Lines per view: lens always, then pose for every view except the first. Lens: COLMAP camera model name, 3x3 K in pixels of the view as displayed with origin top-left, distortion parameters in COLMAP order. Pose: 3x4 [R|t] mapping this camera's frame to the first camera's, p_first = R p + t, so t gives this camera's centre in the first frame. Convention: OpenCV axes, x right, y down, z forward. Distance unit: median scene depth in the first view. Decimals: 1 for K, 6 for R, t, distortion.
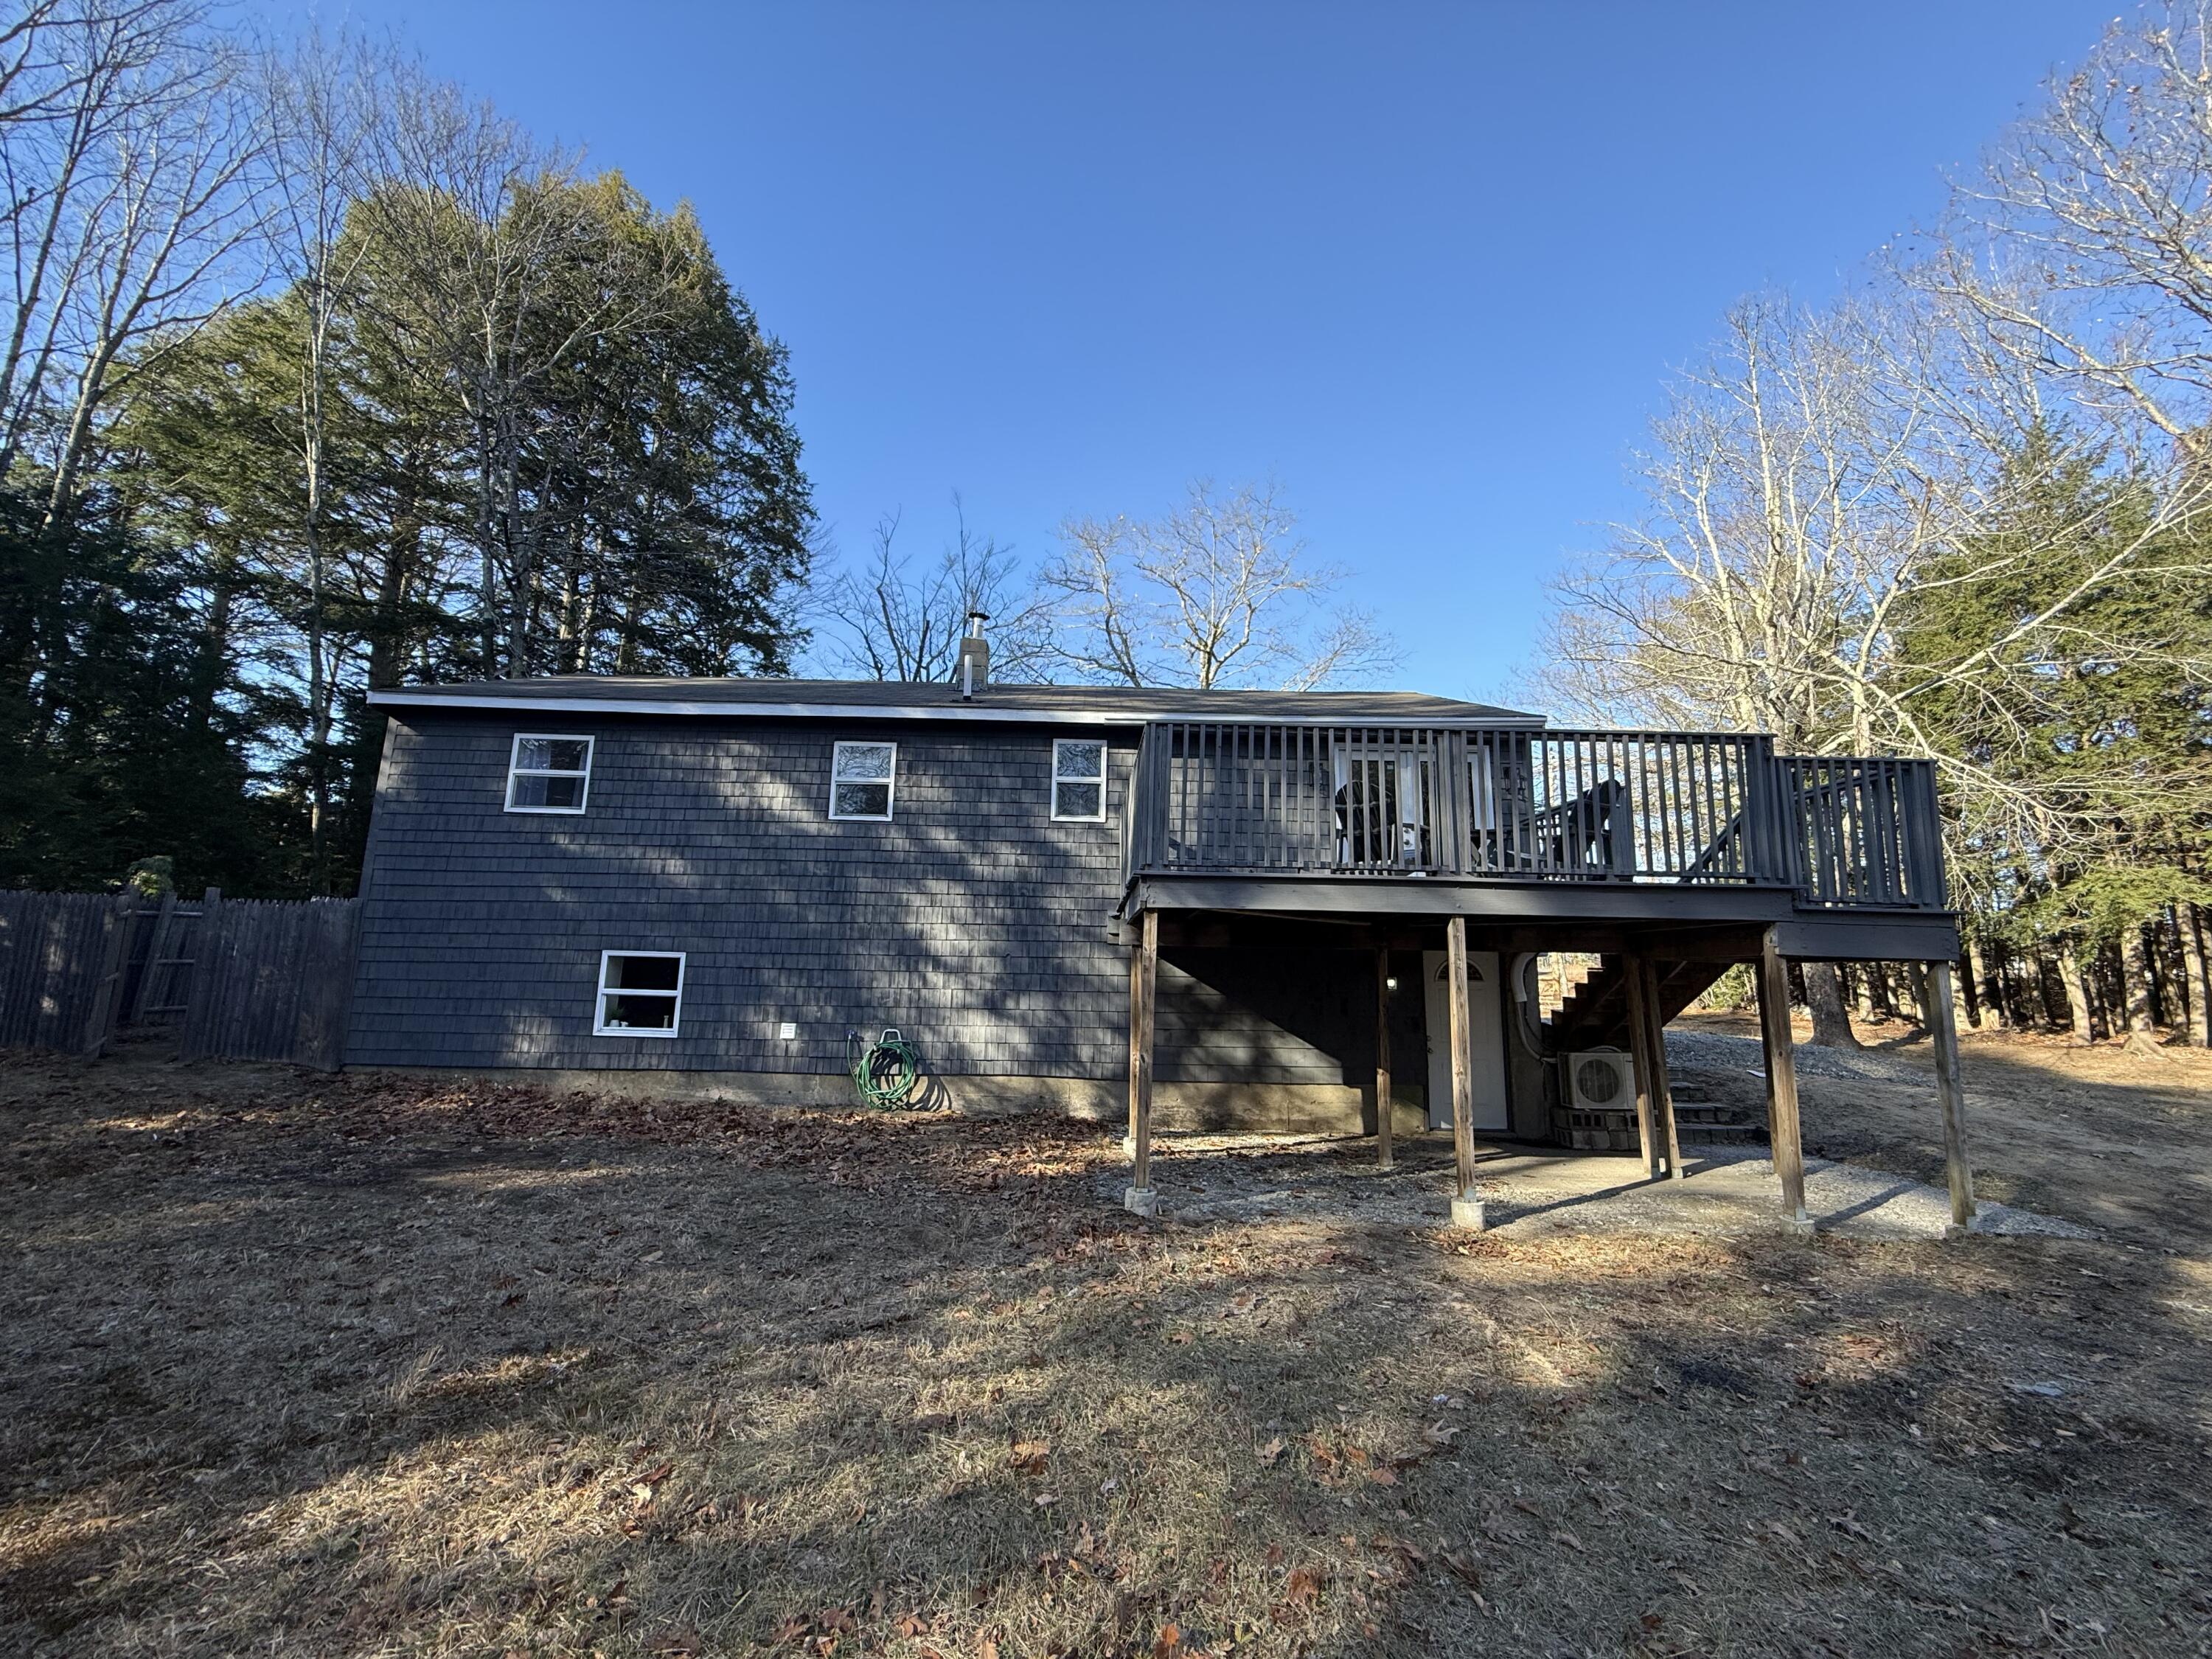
lens RADIAL K [[877.3, 0, 1117.4], [0, 877.3, 825.2], [0, 0, 1]] dist [0.000733, -0.000158]
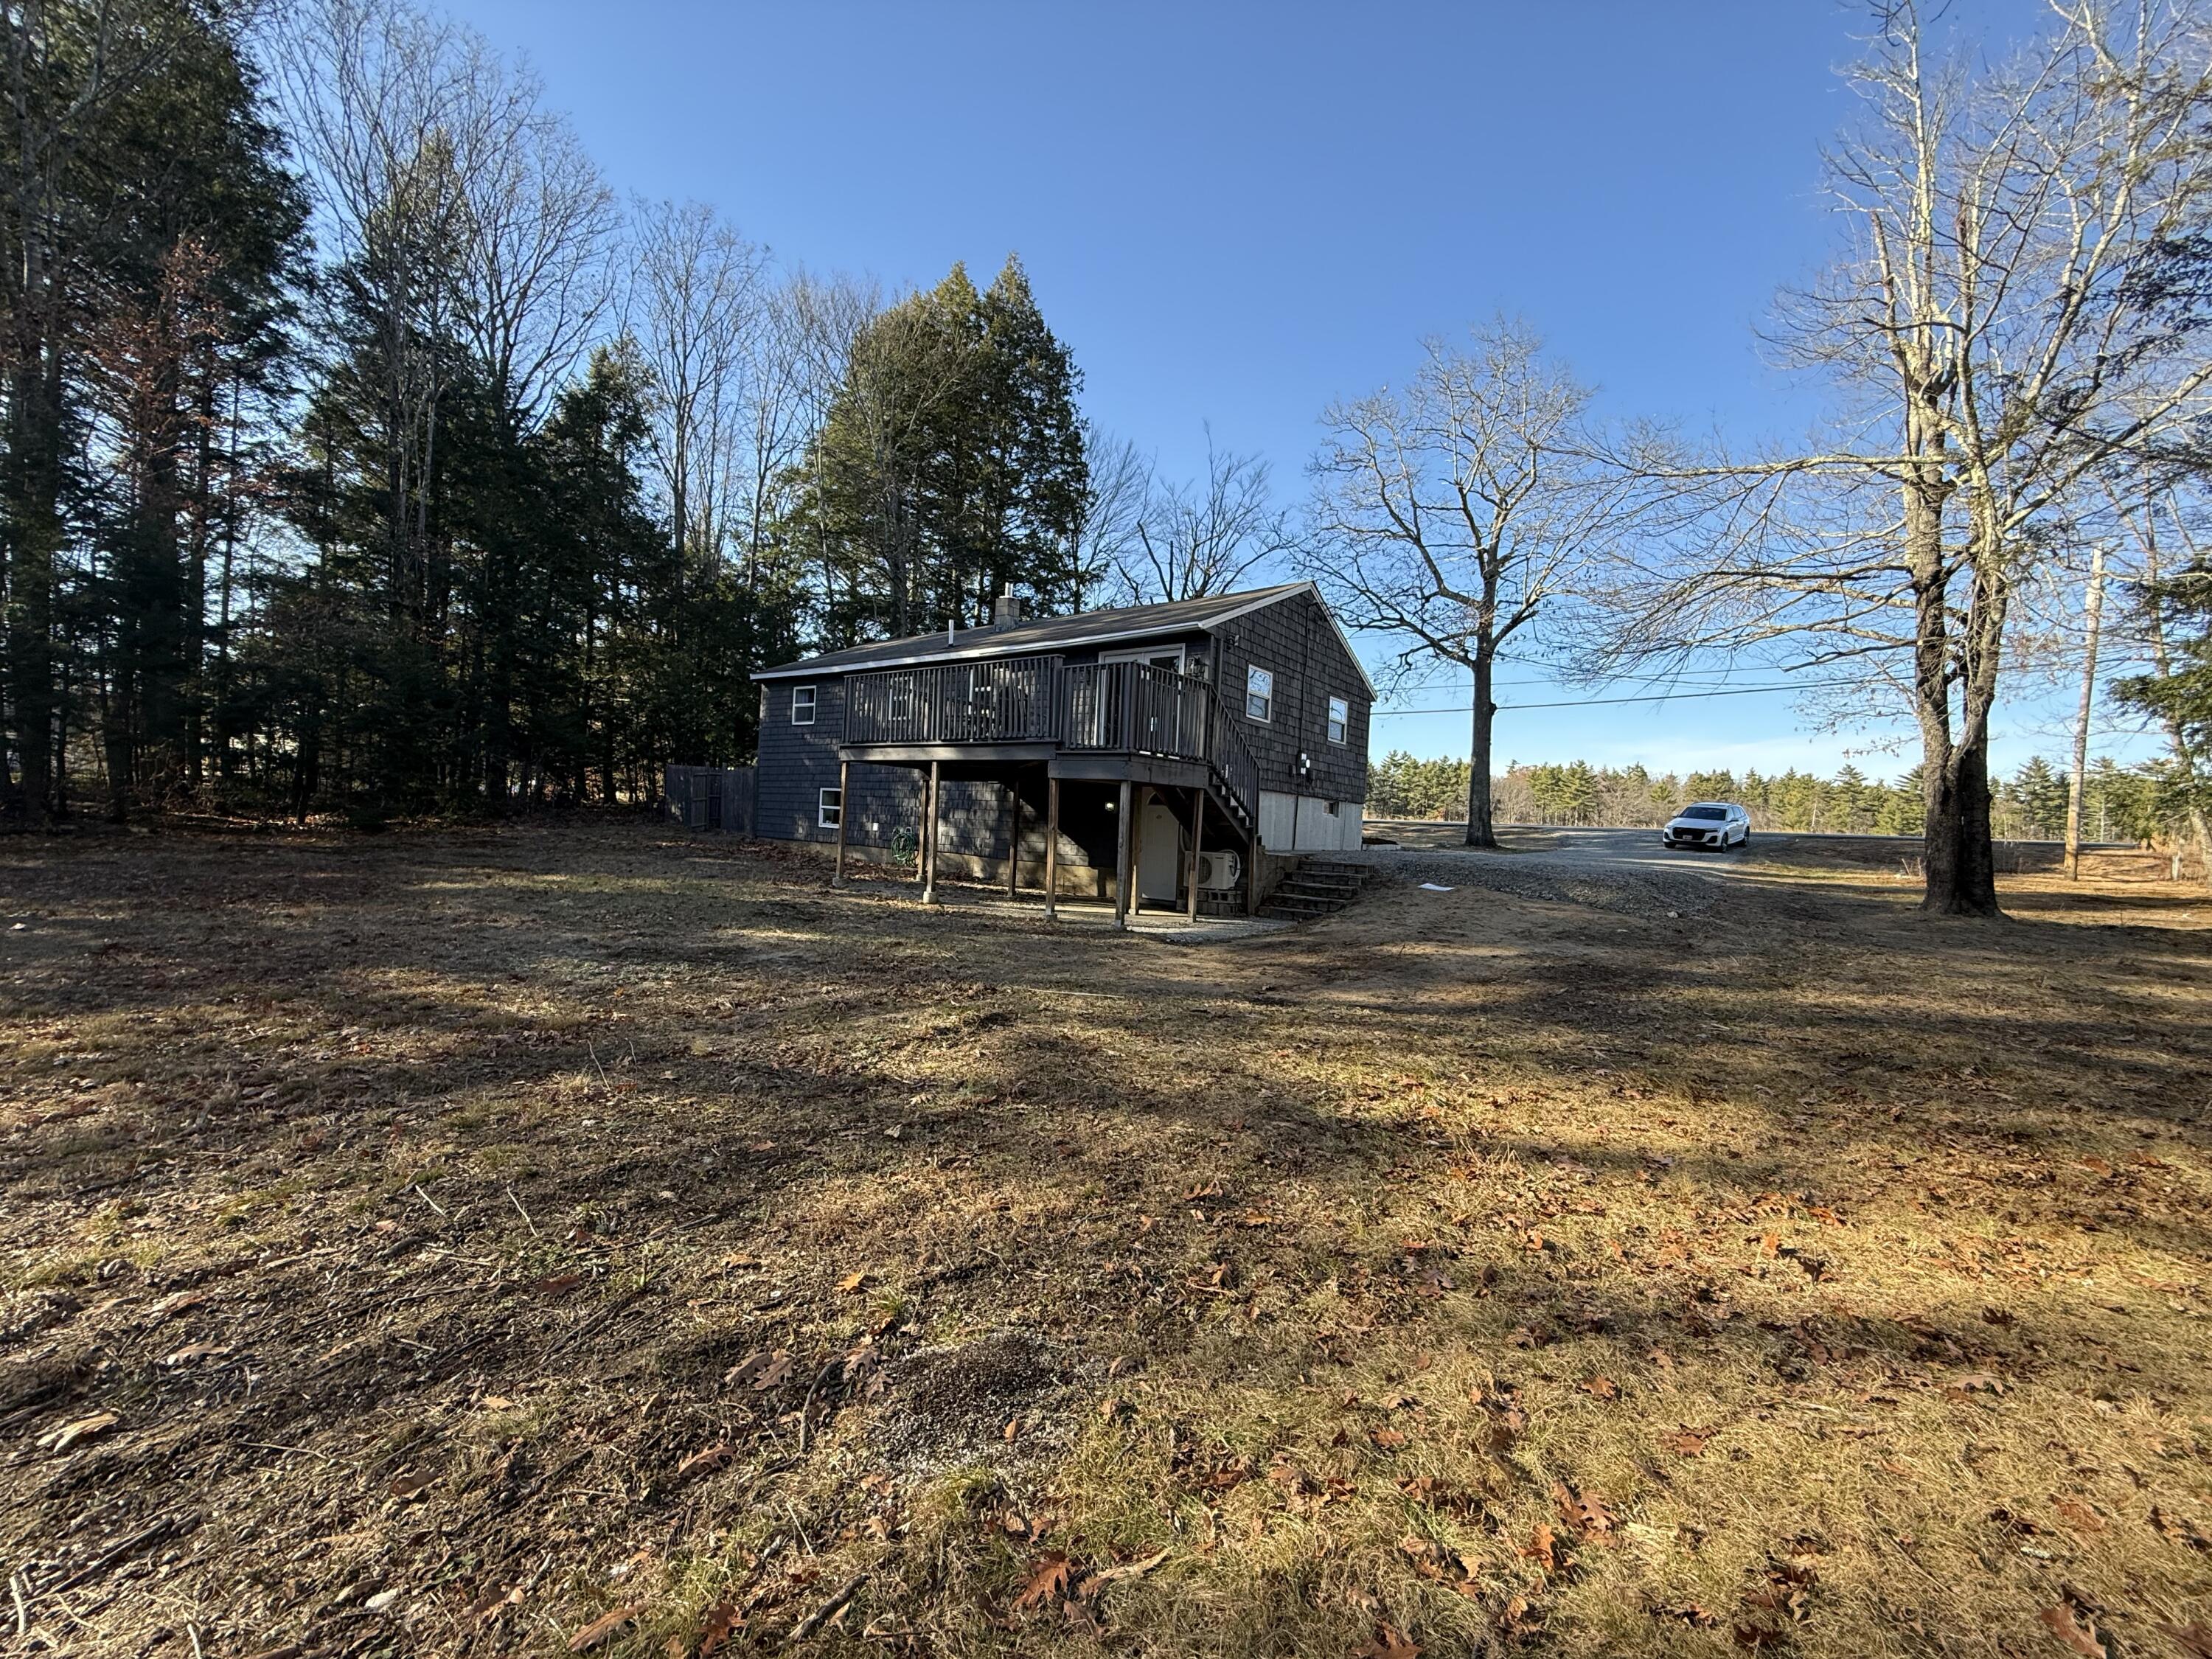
lens RADIAL K [[877.3, 0, 1103.8], [0, 877.3, 835.2], [0, 0, 1]] dist [0.000733, -0.000158]
pose [[0.784023, 0.028476, -0.620078, 1.291580], [0.068751, 0.988817, 0.132339, 0.021171], [0.616912, -0.146388, 0.773298, -0.246531]]
